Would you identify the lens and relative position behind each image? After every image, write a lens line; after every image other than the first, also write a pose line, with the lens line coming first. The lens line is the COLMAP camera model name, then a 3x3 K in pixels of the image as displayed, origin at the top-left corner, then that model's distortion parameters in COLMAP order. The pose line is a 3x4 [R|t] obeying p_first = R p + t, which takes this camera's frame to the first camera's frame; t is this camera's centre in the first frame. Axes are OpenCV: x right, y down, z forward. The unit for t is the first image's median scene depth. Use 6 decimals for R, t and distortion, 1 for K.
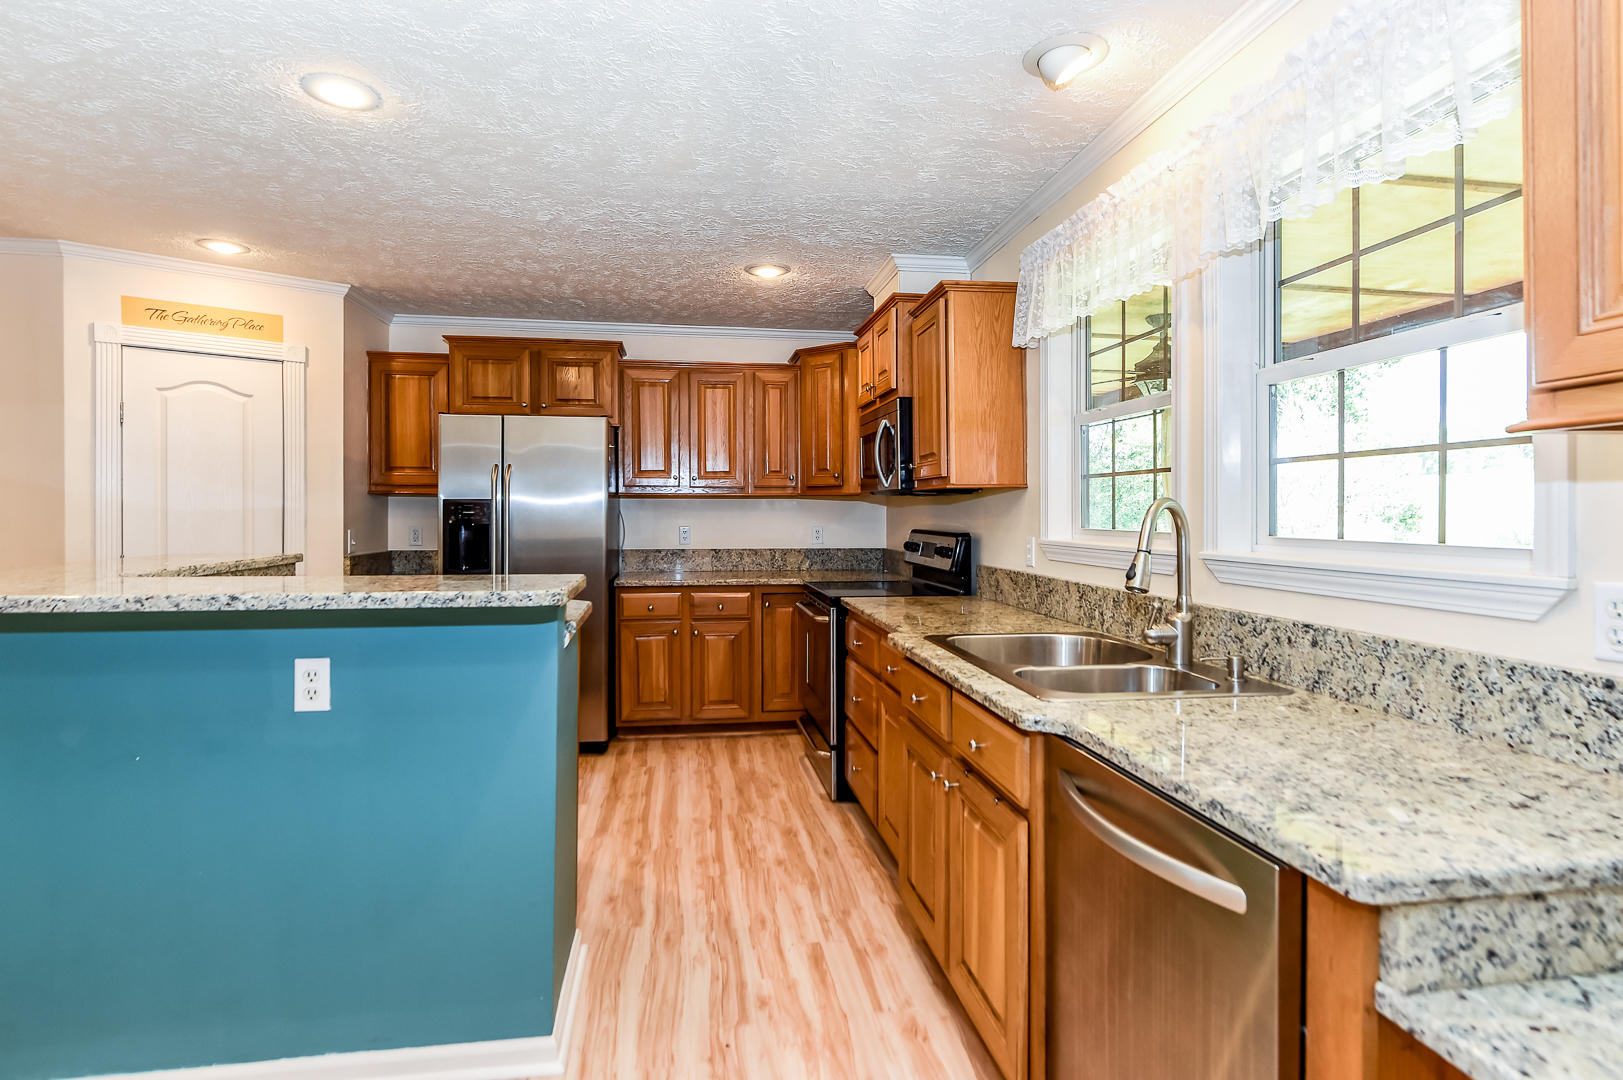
lens RADIAL K [[811.5, 0, 778.4], [0, 811.5, 514.1], [0, 0, 1]] dist [0.000421, -0.000209]
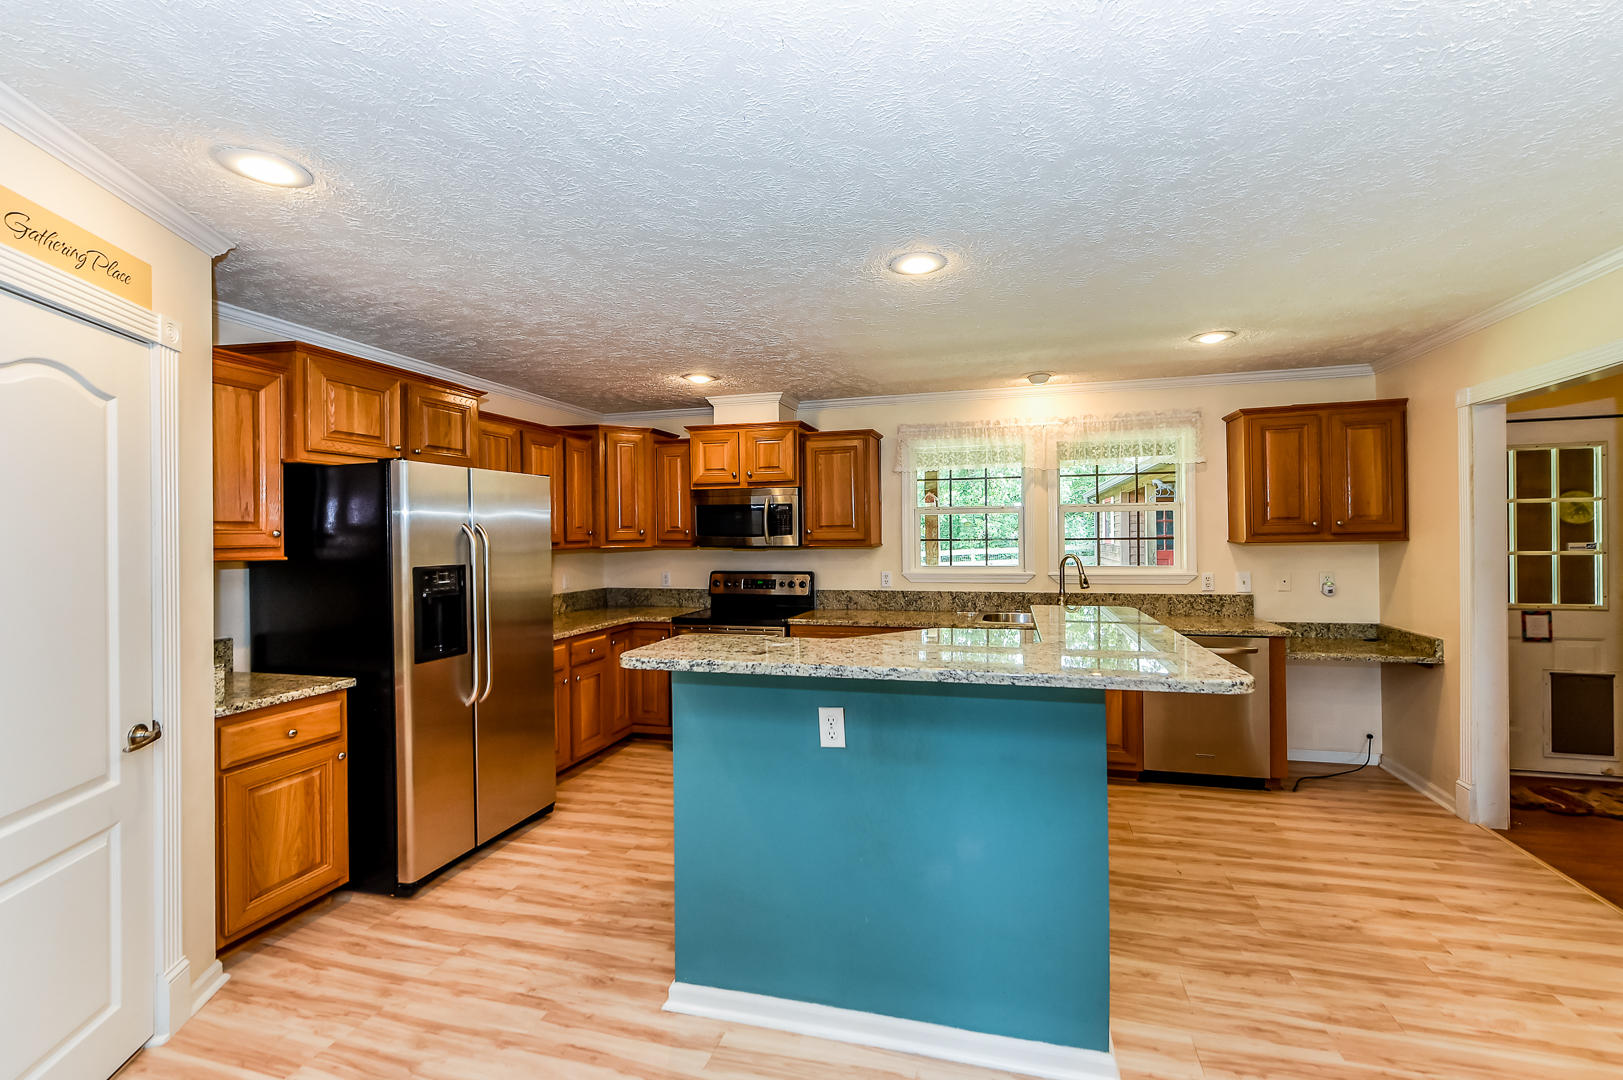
lens RADIAL K [[647.3, 0, 851.7], [0, 647.3, 531.4], [0, 0, 1]] dist [0.002058, -0.001797]
pose [[0.389627, -0.001932, 0.920971, -0.950890], [0.013761, 0.999898, -0.003724, -0.051981], [-0.920870, 0.014124, 0.389614, 0.415470]]
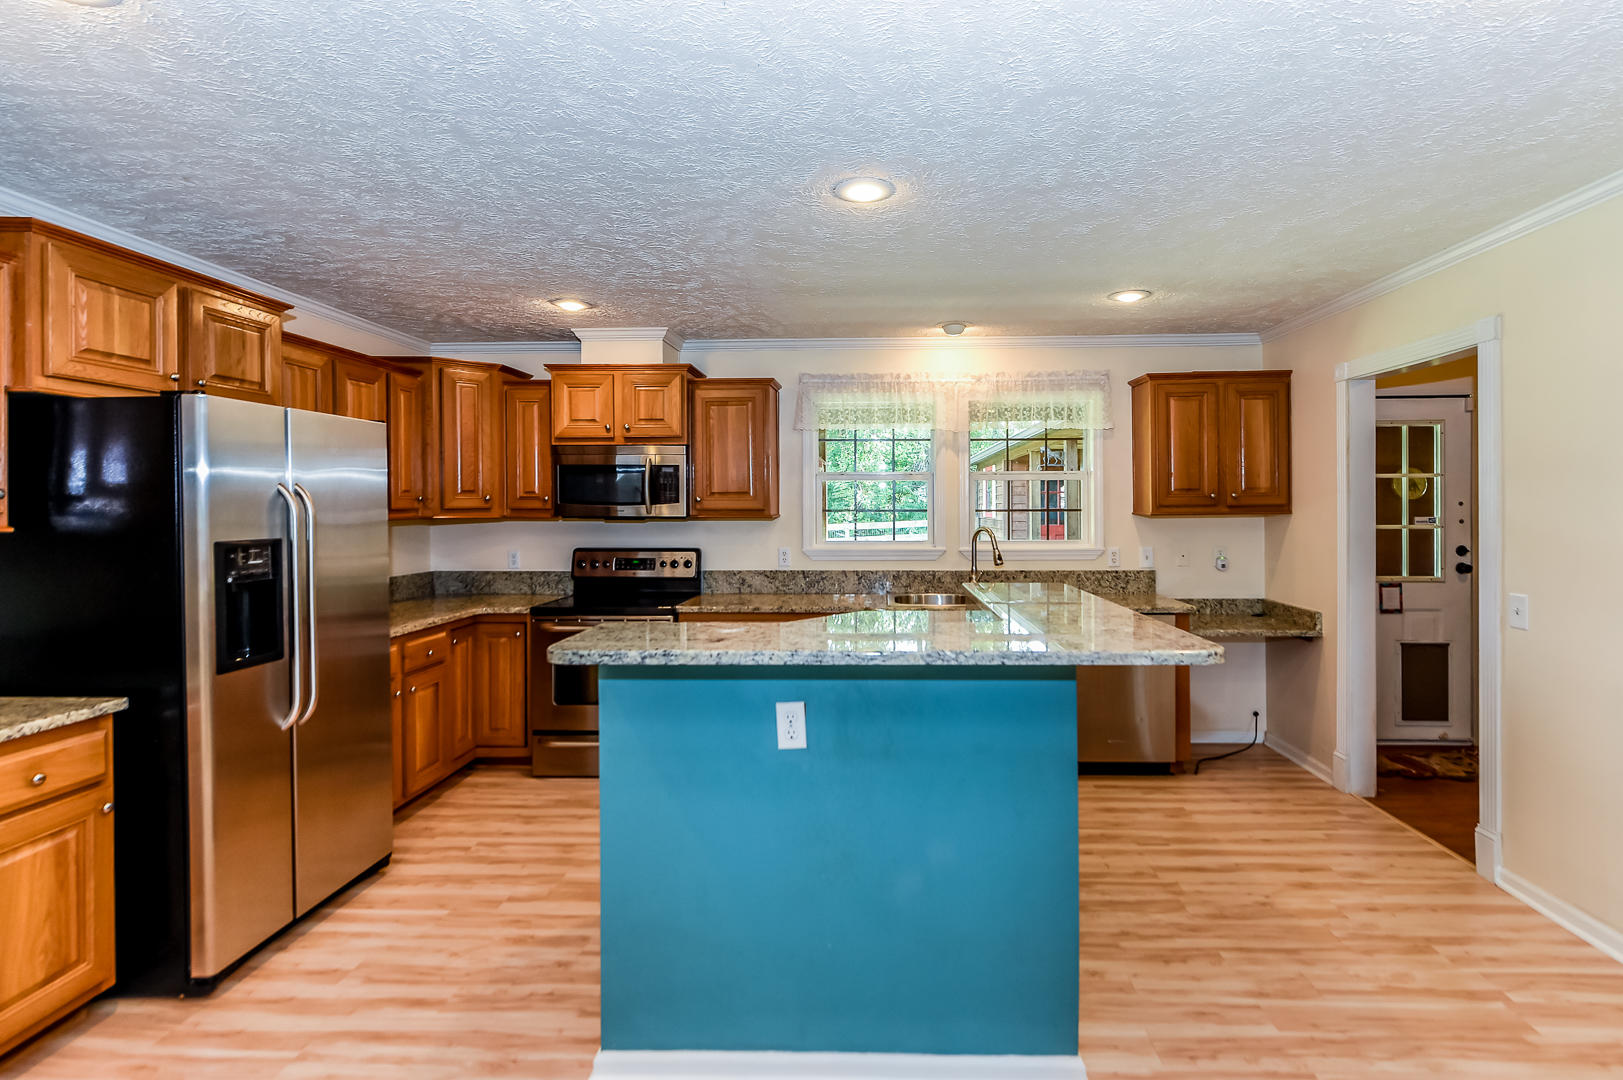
lens RADIAL K [[786.6, 0, 851.5], [0, 786.6, 504.9], [0, 0, 1]] dist [-0.000551, -0.001267]
pose [[0.162571, -0.002683, 0.986693, -1.023434], [0.007495, 0.999971, 0.001484, -0.048696], [-0.986668, 0.007154, 0.162586, 0.538258]]
